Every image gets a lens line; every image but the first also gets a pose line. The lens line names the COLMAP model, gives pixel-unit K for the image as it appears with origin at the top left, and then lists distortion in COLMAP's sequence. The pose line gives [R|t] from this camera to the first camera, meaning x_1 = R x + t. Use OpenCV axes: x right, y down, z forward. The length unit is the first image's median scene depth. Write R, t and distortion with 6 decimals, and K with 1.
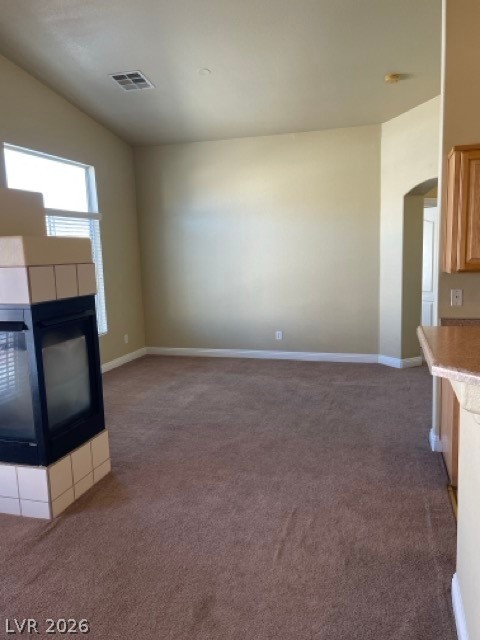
lens RADIAL K [[484.5, 0, 241.4], [0, 484.5, 321.8], [0, 0, 1]] dist [0.086237, -0.108886]
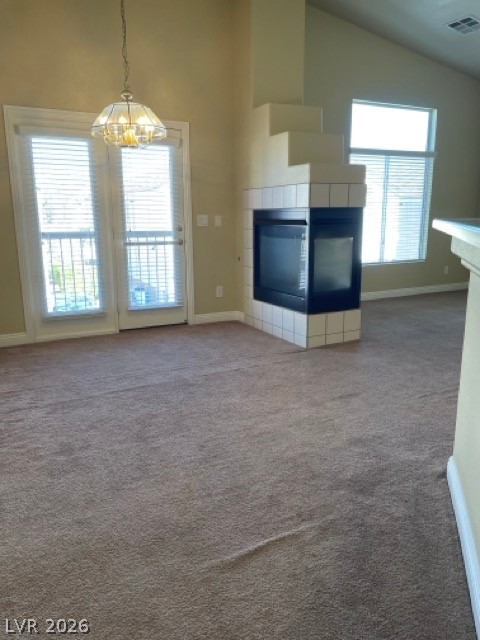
lens RADIAL K [[484.5, 0, 241.4], [0, 484.5, 321.8], [0, 0, 1]] dist [0.086237, -0.108886]
pose [[0.701289, 0.180076, -0.689759, 0.462512], [-0.117626, 0.983537, 0.137182, 0.110977], [0.703106, -0.015071, 0.710925, -0.225522]]
